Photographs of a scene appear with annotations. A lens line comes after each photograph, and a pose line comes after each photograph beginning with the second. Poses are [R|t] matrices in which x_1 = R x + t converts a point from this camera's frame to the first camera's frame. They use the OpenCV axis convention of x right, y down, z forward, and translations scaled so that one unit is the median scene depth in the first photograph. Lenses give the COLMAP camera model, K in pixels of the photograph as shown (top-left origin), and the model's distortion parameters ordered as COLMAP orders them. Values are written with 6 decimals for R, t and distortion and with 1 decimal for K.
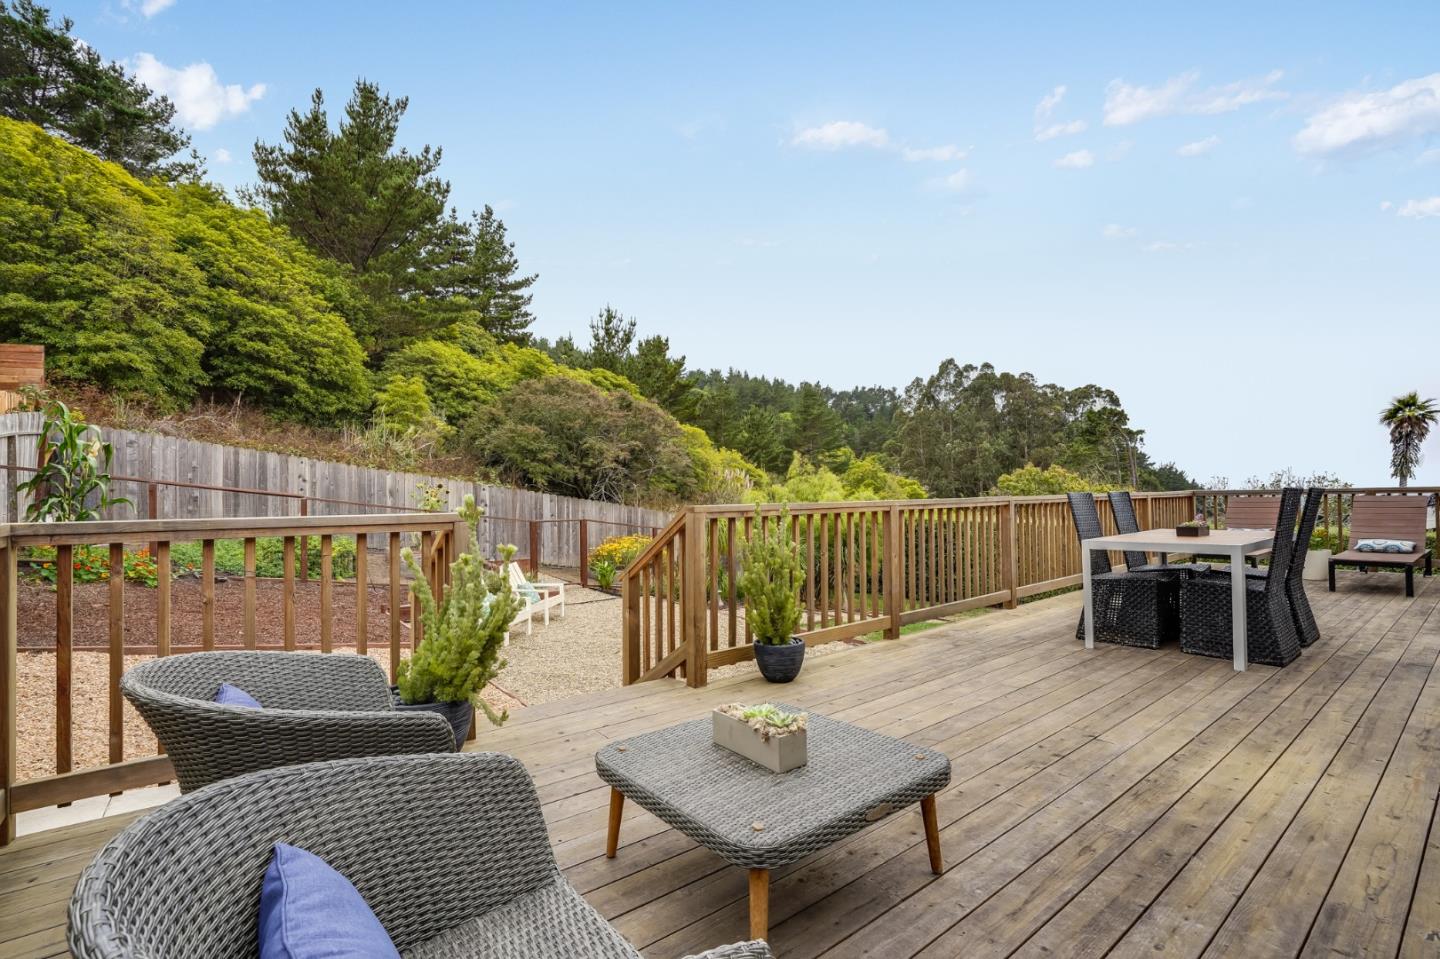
lens RADIAL K [[661.3, 0, 718.5], [0, 661.3, 469.5], [0, 0, 1]] dist [-0.035879, 0.006027]
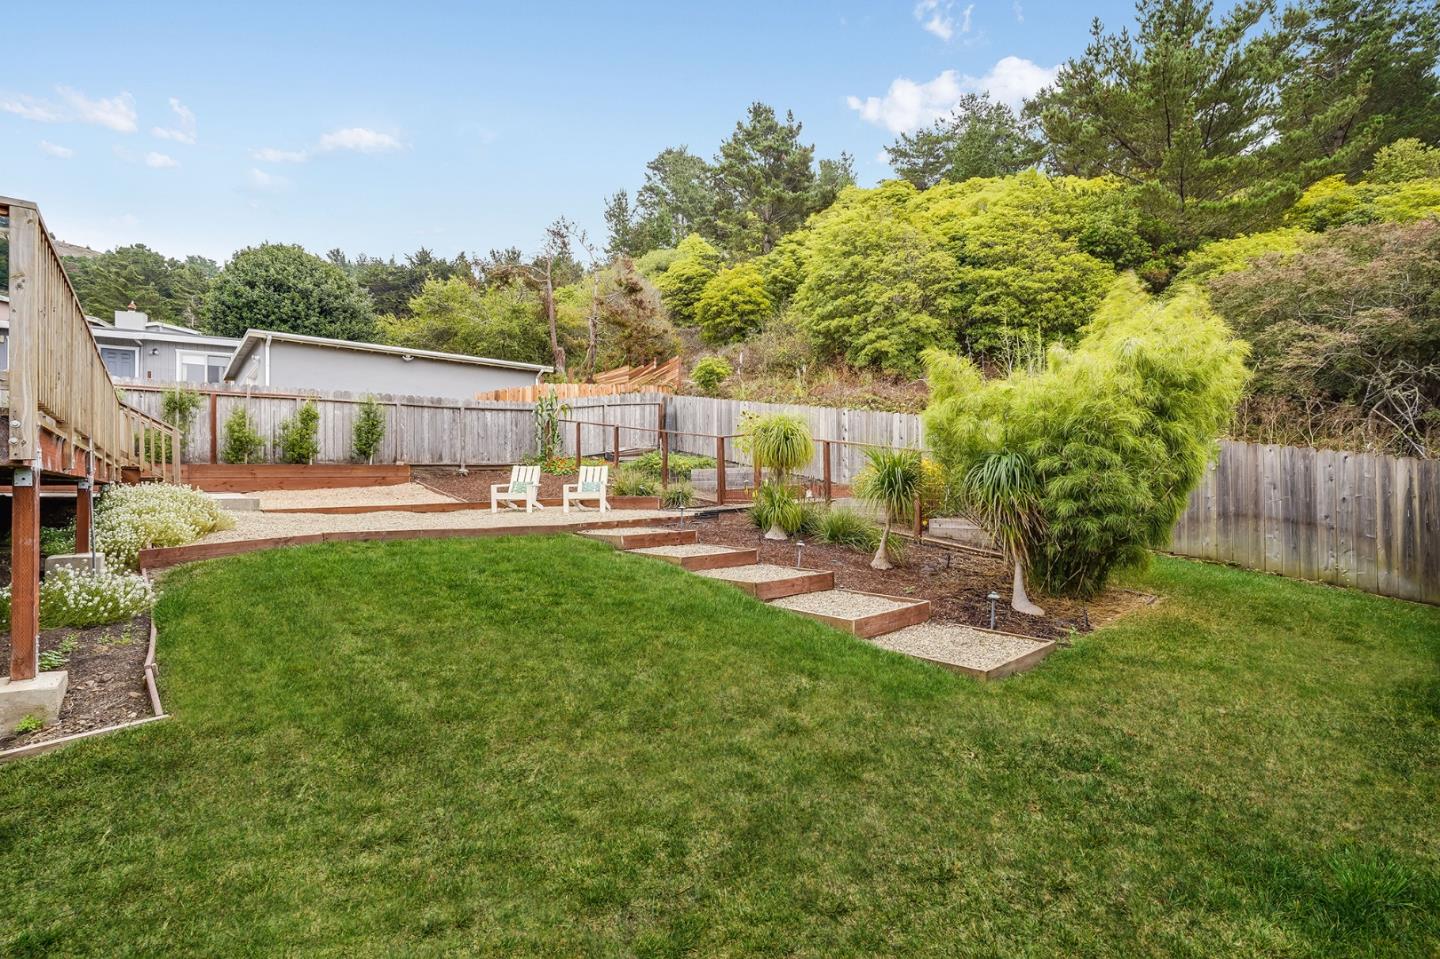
lens RADIAL K [[661.3, 0, 721.2], [0, 661.3, 481.0], [0, 0, 1]] dist [-0.035879, 0.006027]
pose [[0.064075, 0.010637, -0.997888, 0.381090], [0.048308, 0.998738, 0.013748, 0.066281], [0.996775, -0.049087, 0.063480, 0.456733]]
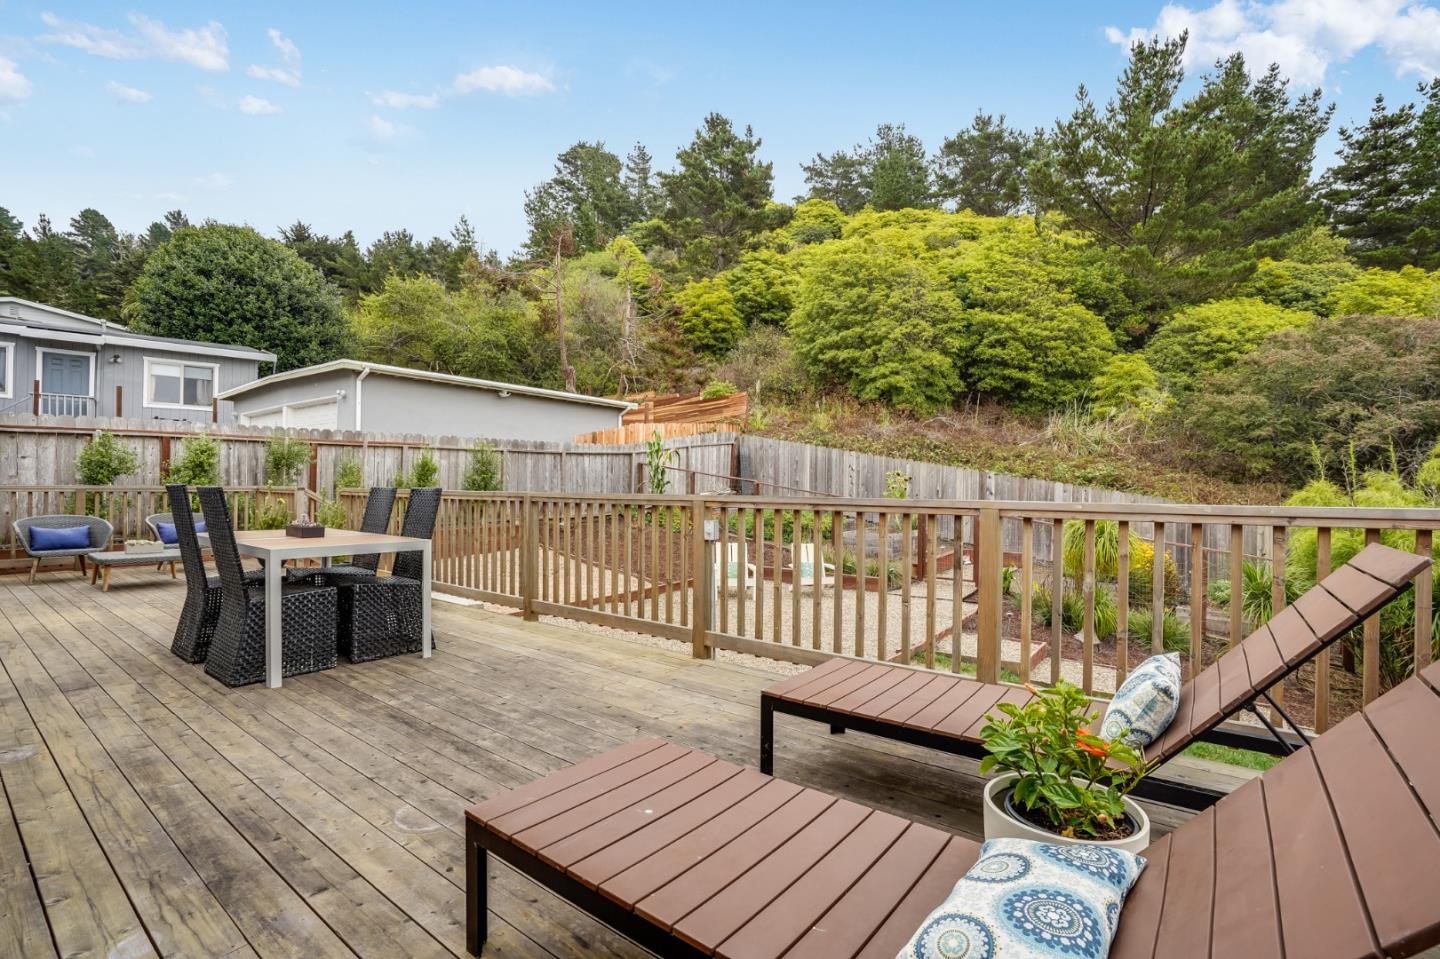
lens RADIAL K [[661.3, 0, 724.2], [0, 661.3, 480.0], [0, 0, 1]] dist [-0.035879, 0.006027]
pose [[0.257710, 0.013075, -0.966134, 0.299128], [0.025756, 0.999460, 0.020396, 0.002848], [0.965879, -0.030140, 0.257234, 0.221107]]
